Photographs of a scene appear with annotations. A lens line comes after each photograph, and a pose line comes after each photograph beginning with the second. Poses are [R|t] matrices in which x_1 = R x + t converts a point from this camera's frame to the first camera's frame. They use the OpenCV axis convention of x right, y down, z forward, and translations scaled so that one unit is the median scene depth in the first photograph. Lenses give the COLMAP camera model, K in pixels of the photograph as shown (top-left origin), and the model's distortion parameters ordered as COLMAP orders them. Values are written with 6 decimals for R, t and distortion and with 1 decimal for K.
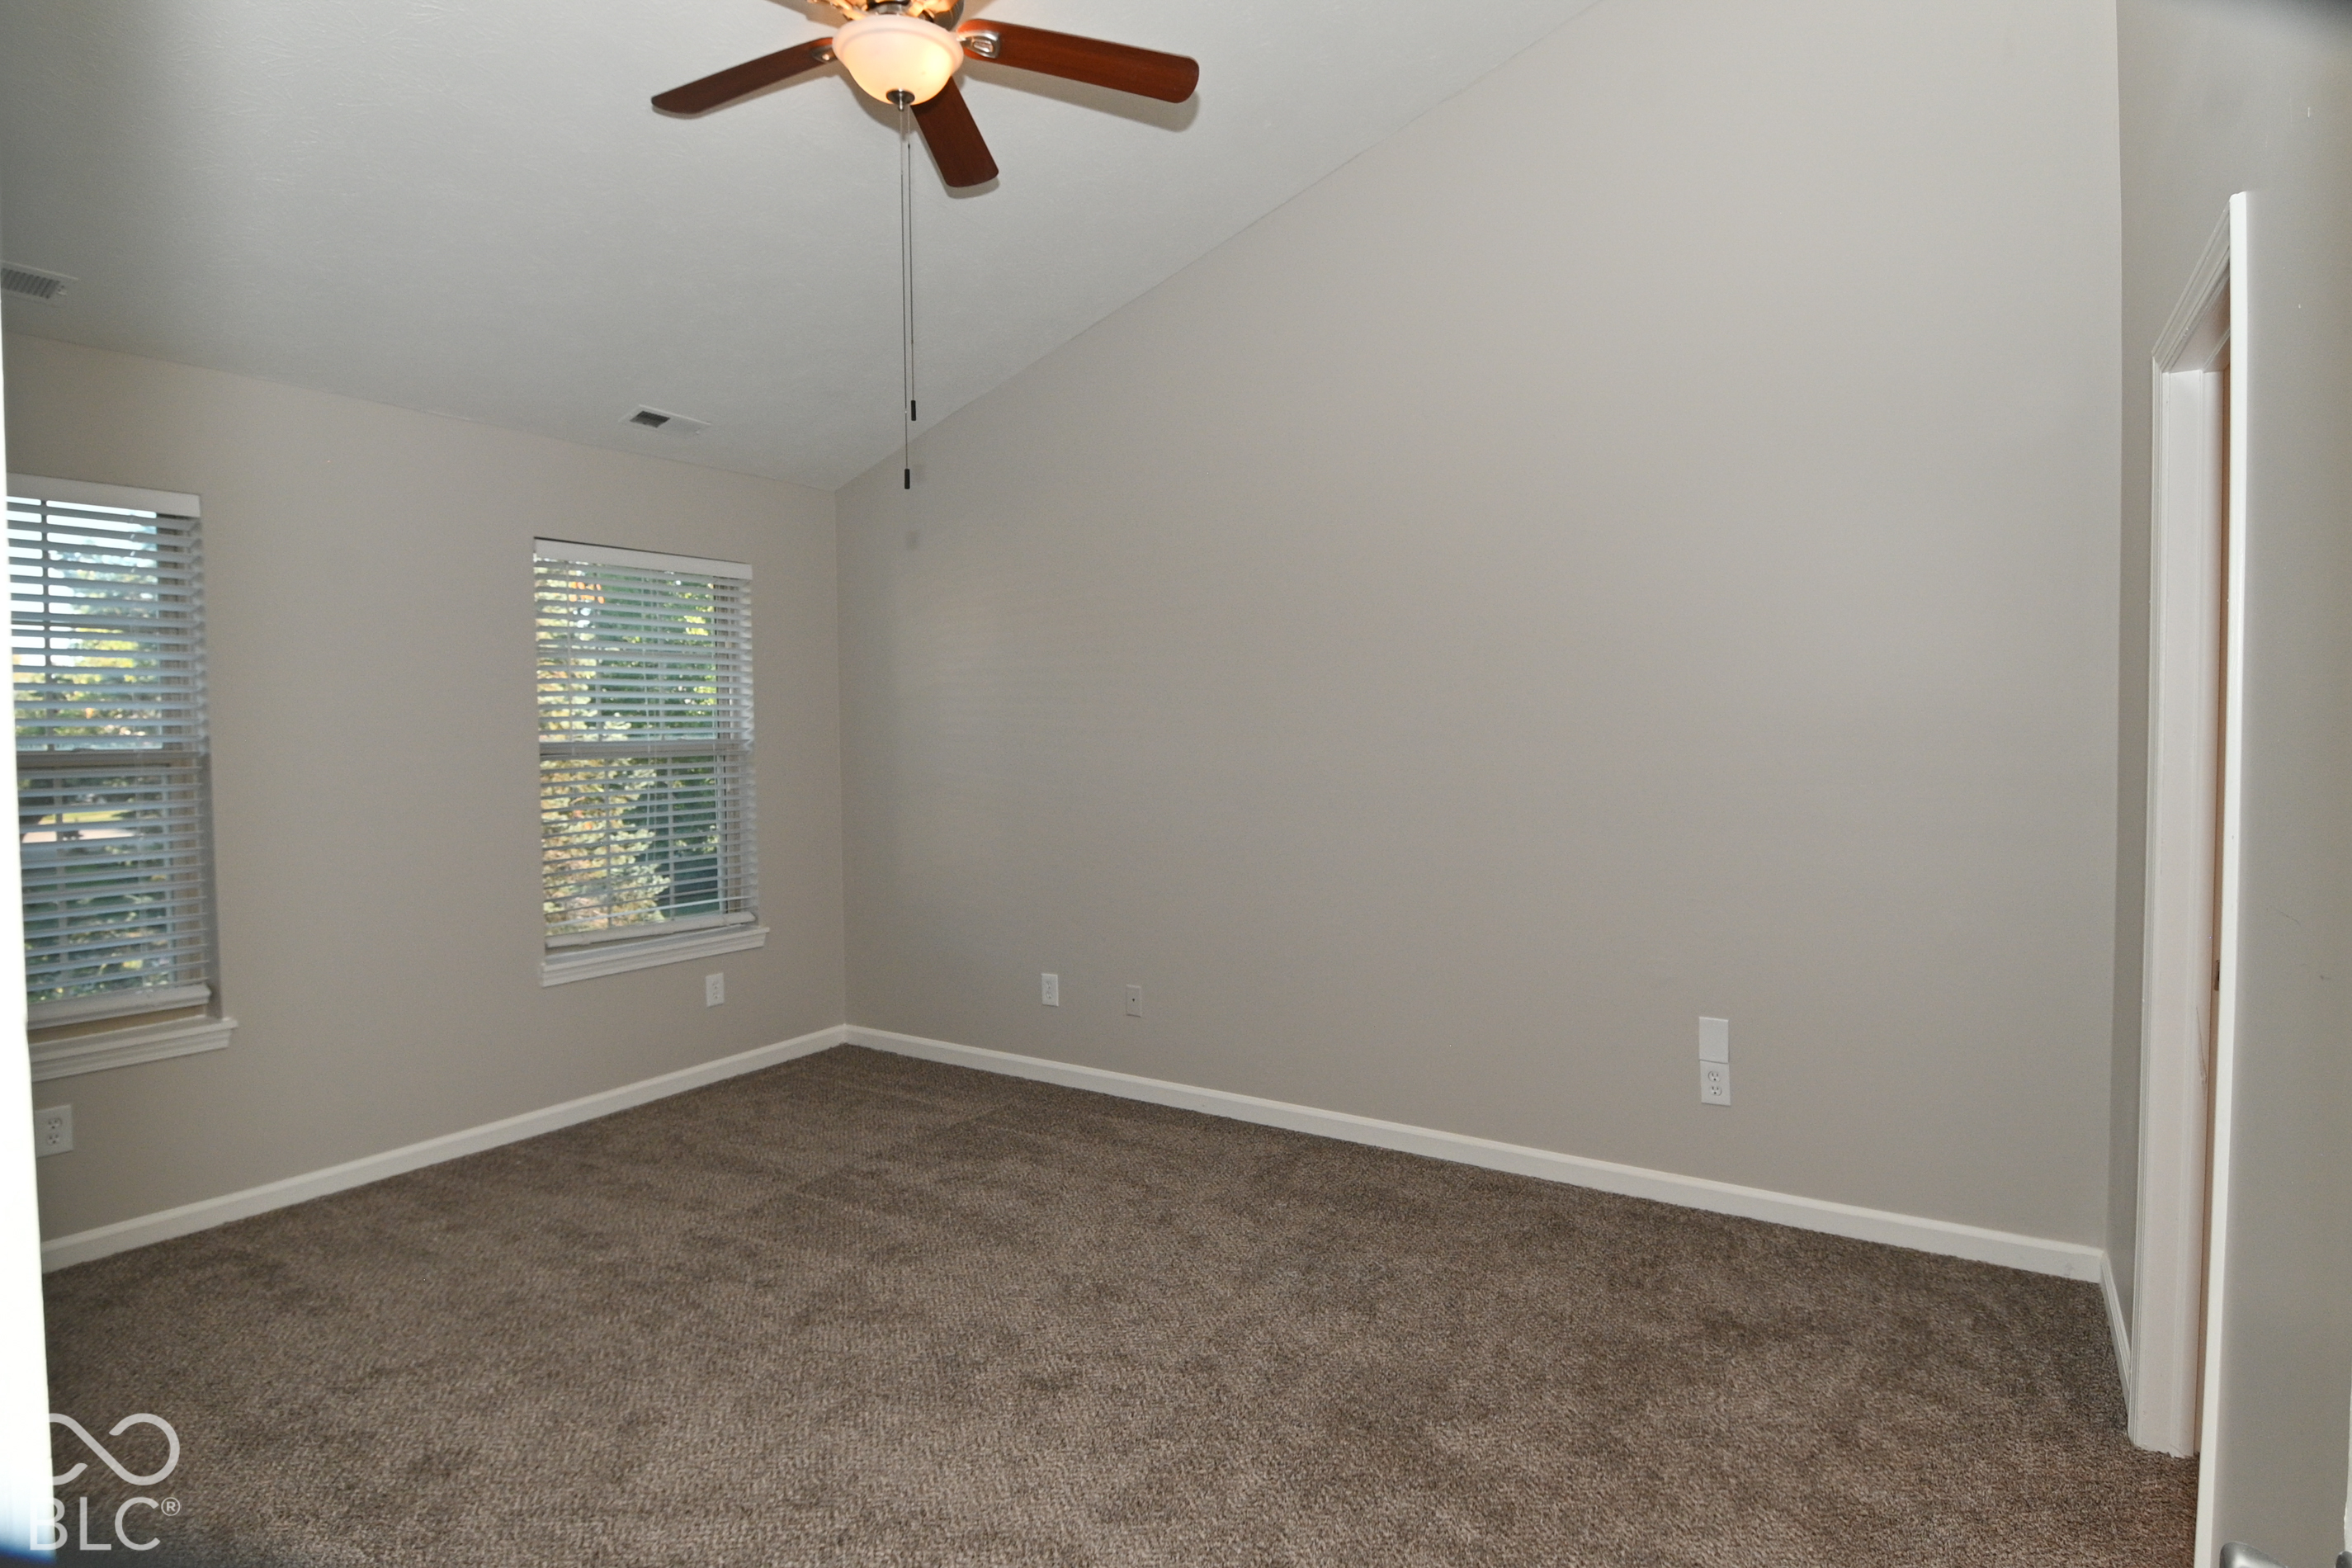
lens RADIAL K [[1257.8, 0, 1159.1], [0, 1257.8, 772.4], [0, 0, 1]] dist [0.017533, -0.024634]
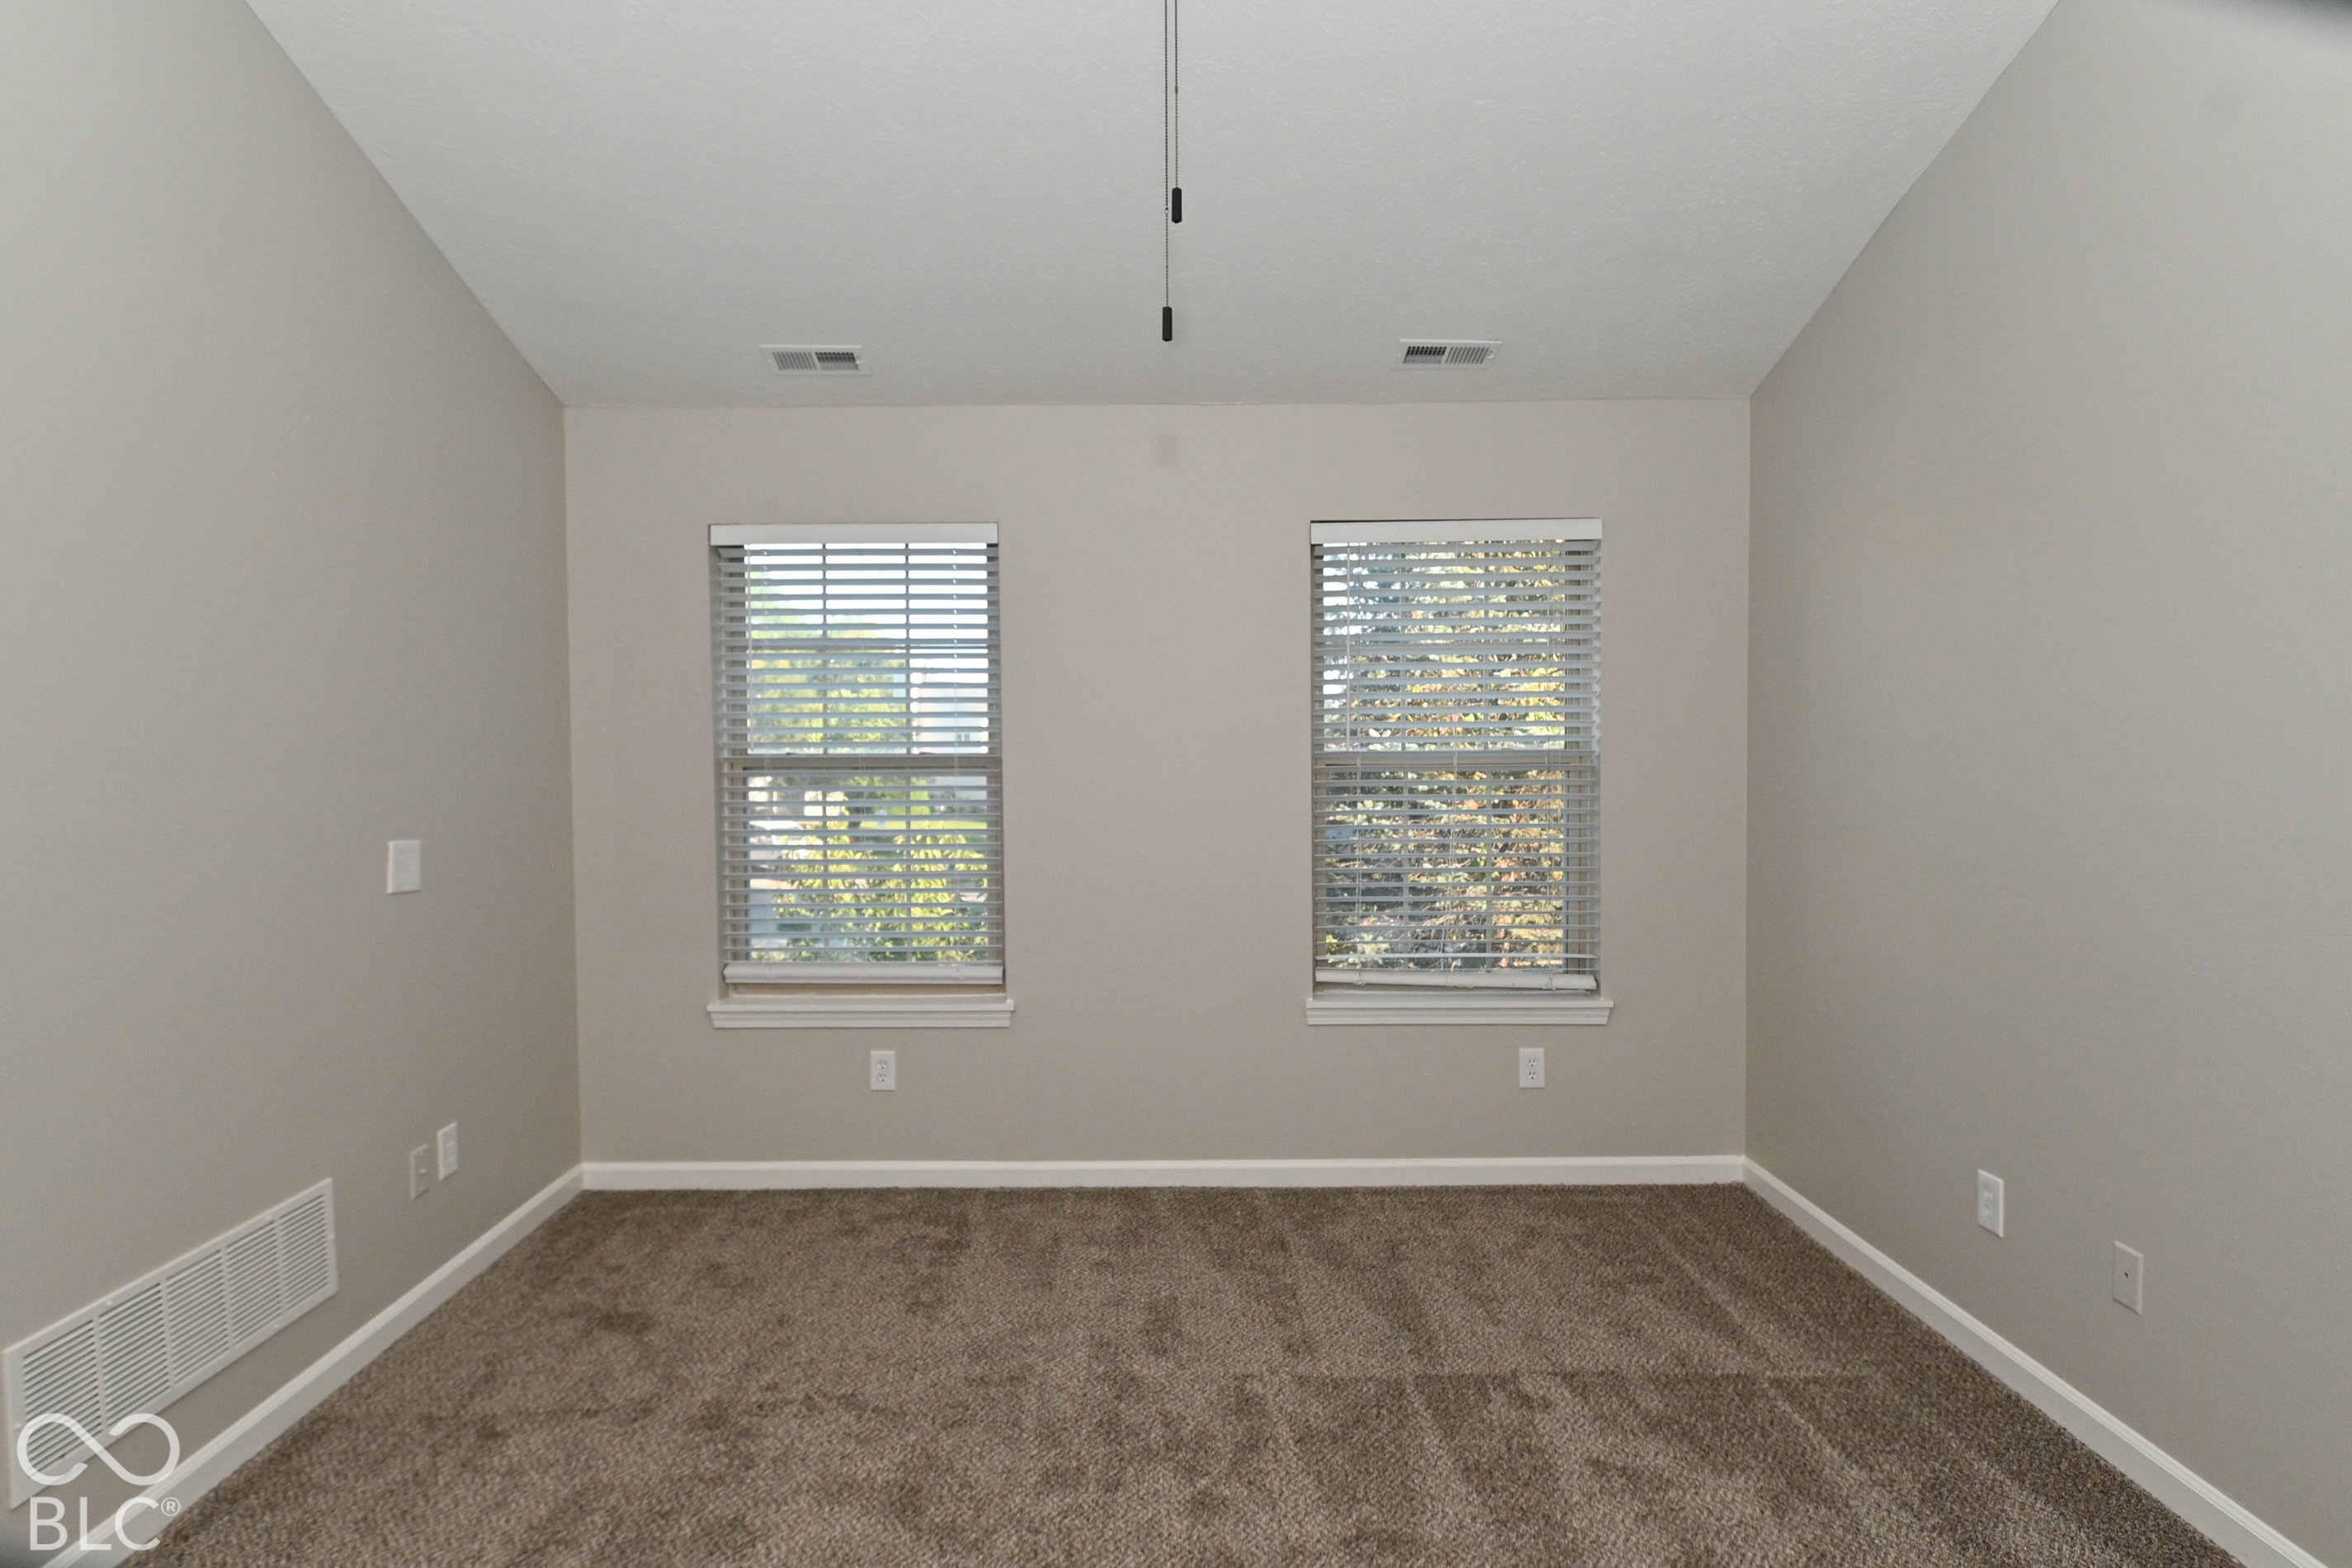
lens RADIAL K [[1257.8, 0, 1162.3], [0, 1257.8, 787.2], [0, 0, 1]] dist [0.017533, -0.024634]
pose [[0.540702, 0.036152, -0.840437, 0.212794], [-0.029406, 0.999278, 0.024066, -0.017422], [0.840700, 0.011701, 0.541375, 0.456690]]
